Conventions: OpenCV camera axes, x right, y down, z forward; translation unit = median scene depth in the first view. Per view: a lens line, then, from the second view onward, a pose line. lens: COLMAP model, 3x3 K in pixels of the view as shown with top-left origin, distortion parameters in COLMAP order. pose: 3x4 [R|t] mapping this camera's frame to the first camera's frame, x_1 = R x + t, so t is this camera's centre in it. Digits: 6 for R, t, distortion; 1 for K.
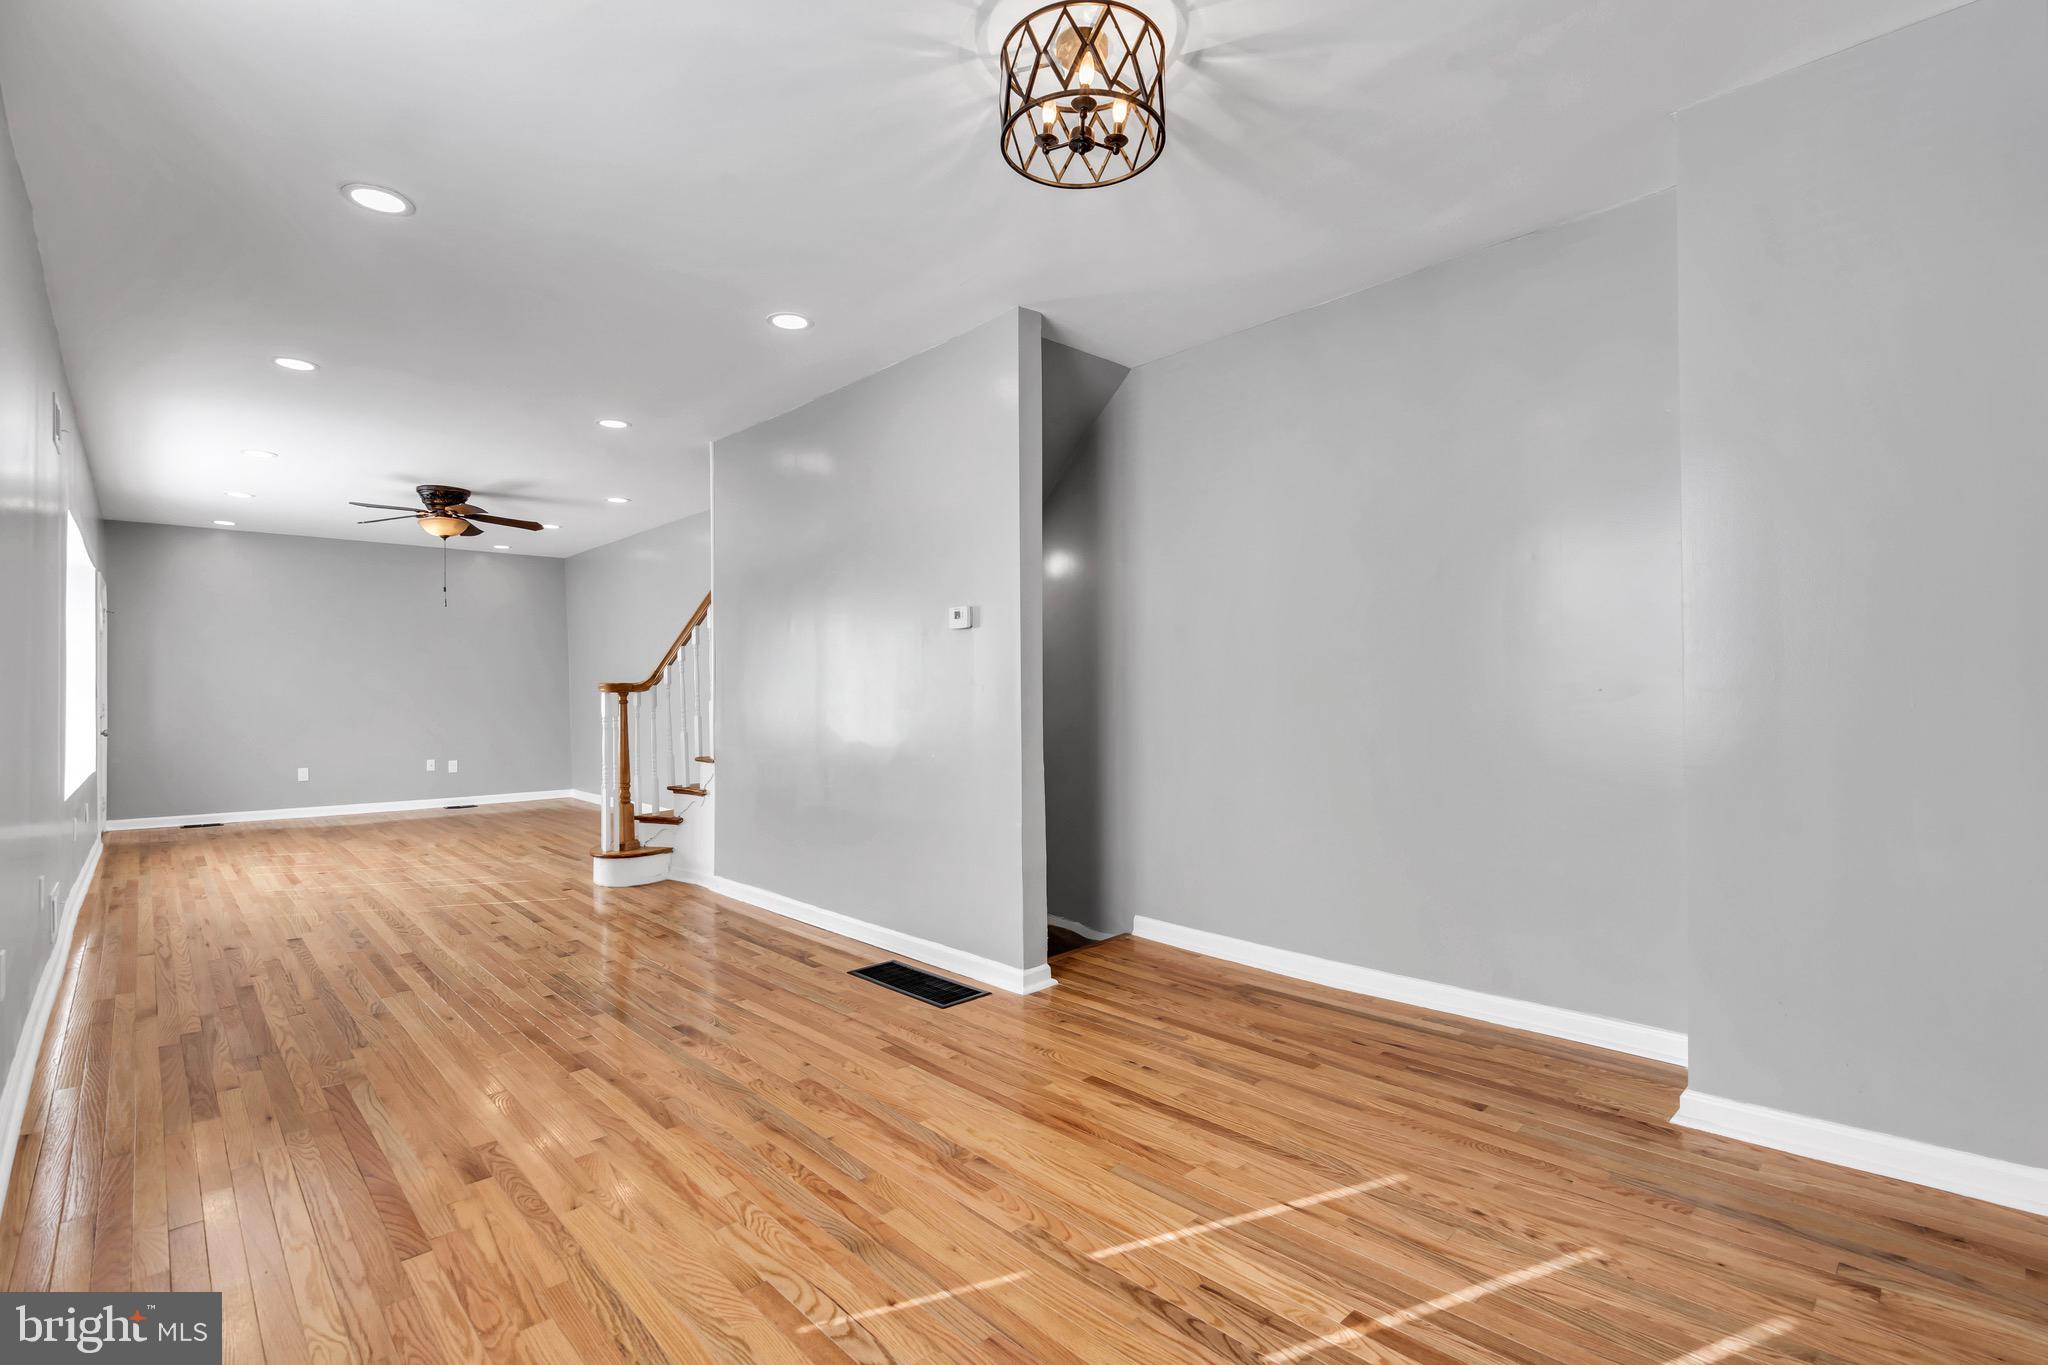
lens RADIAL K [[926.7, 0, 1027.4], [0, 926.7, 685.1], [0, 0, 1]] dist [-0.003607, 0.000607]
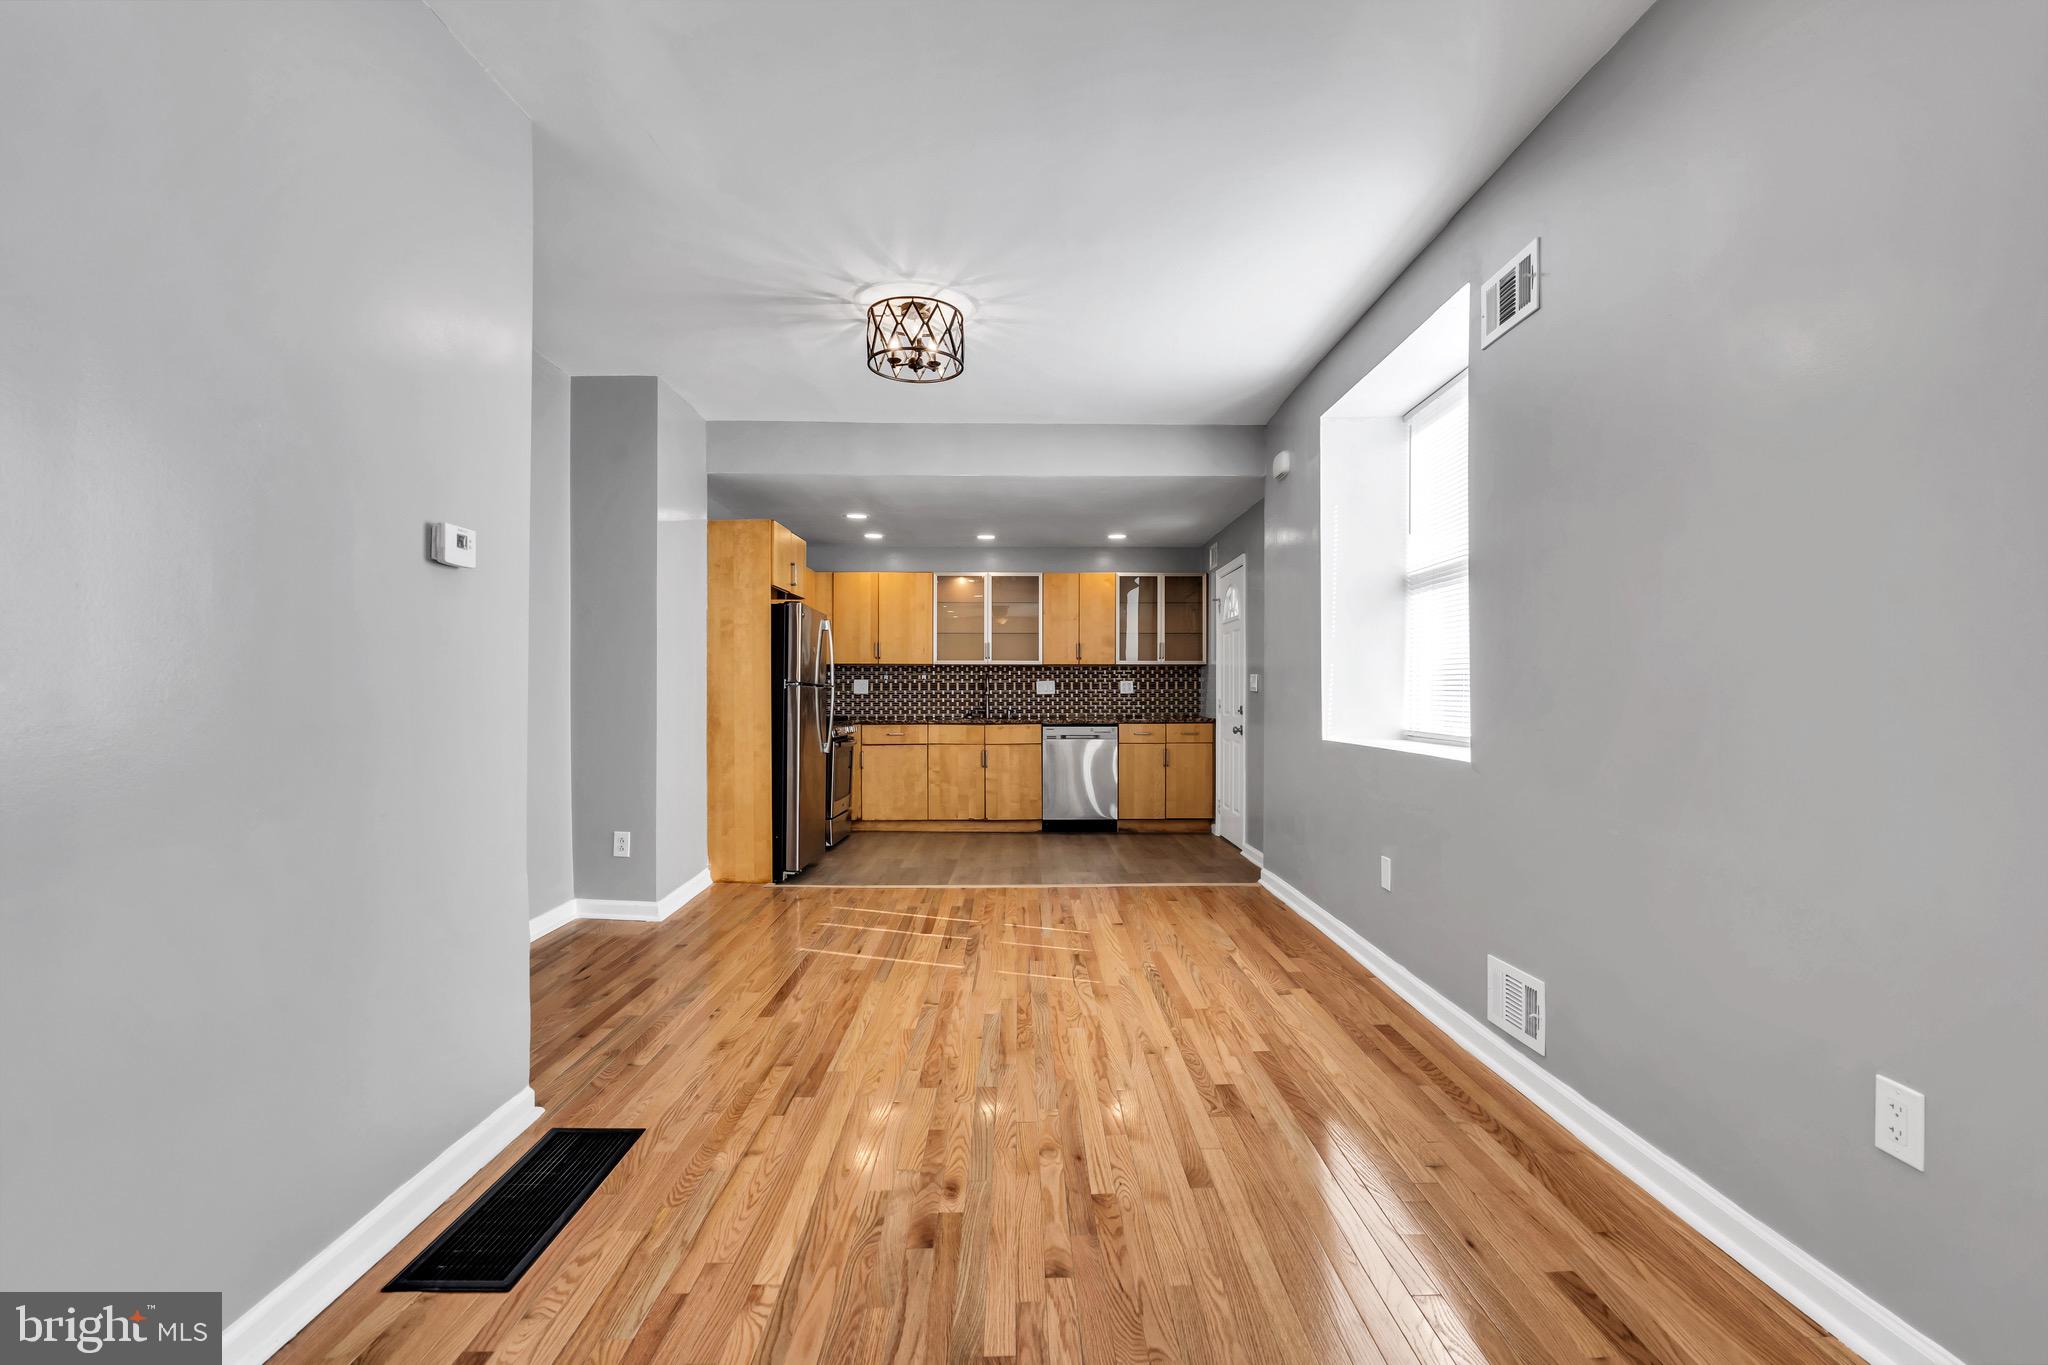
lens RADIAL K [[926.7, 0, 1027.4], [0, 926.7, 685.1], [0, 0, 1]] dist [-0.003607, 0.000607]
pose [[-0.730177, 0.011824, 0.683156, -0.491853], [-0.000103, 0.999848, -0.017415, 0.014066], [-0.683258, -0.012787, -0.730065, 0.821468]]
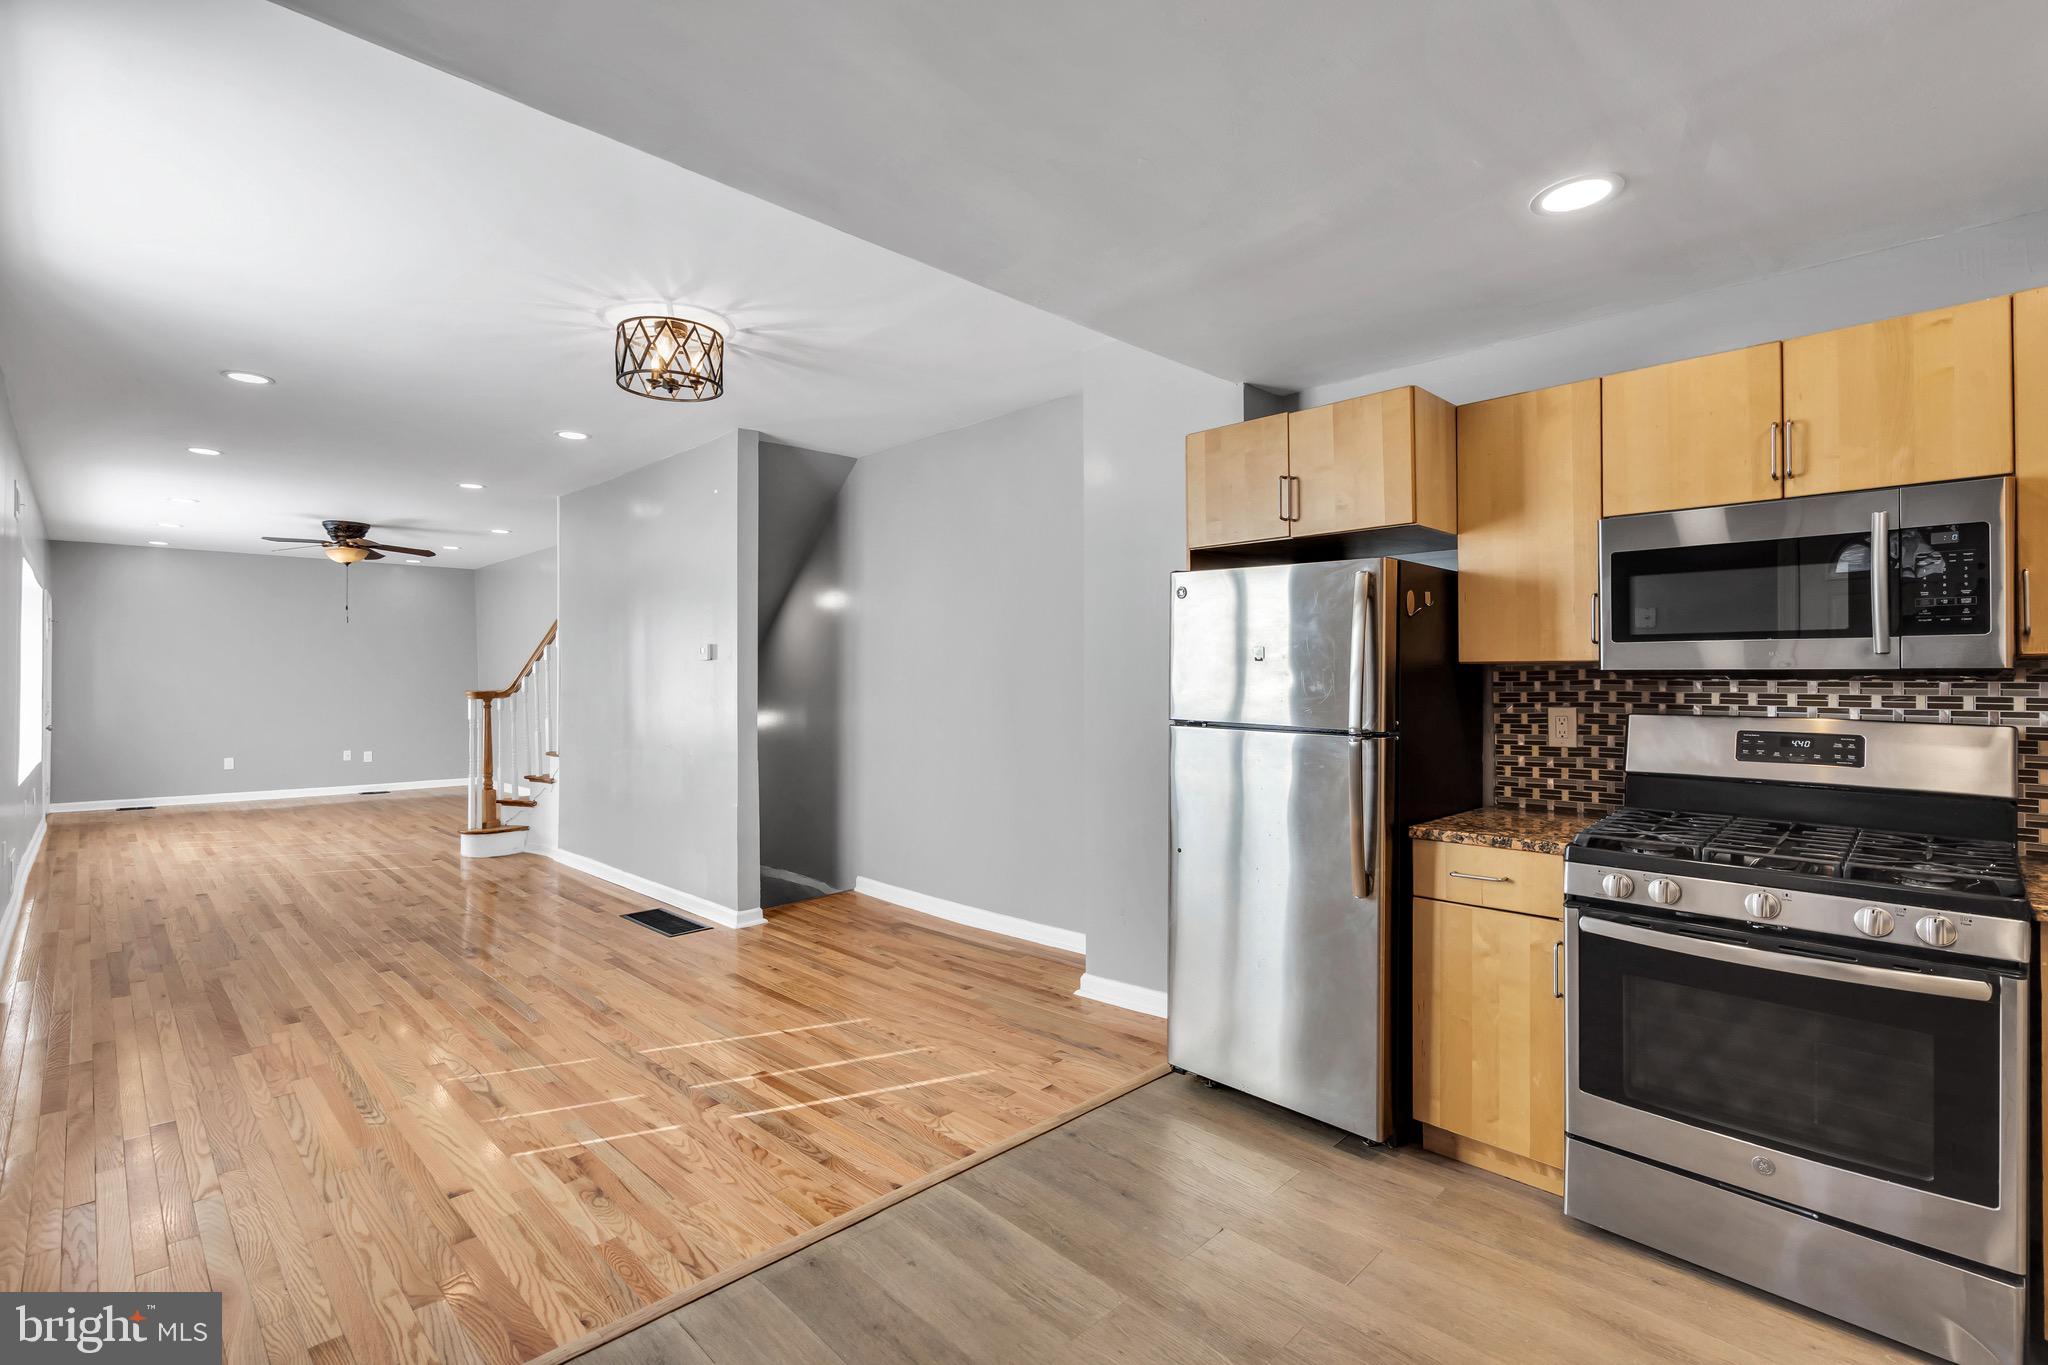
lens RADIAL K [[931.8, 0, 1025.4], [0, 931.8, 670.1], [0, 0, 1]] dist [-0.002573, 0.000068]
pose [[0.999604, 0.006331, 0.027413, 0.250990], [-0.006251, 0.999976, -0.003004, -0.032121], [-0.027432, 0.002831, 0.999620, -0.258804]]
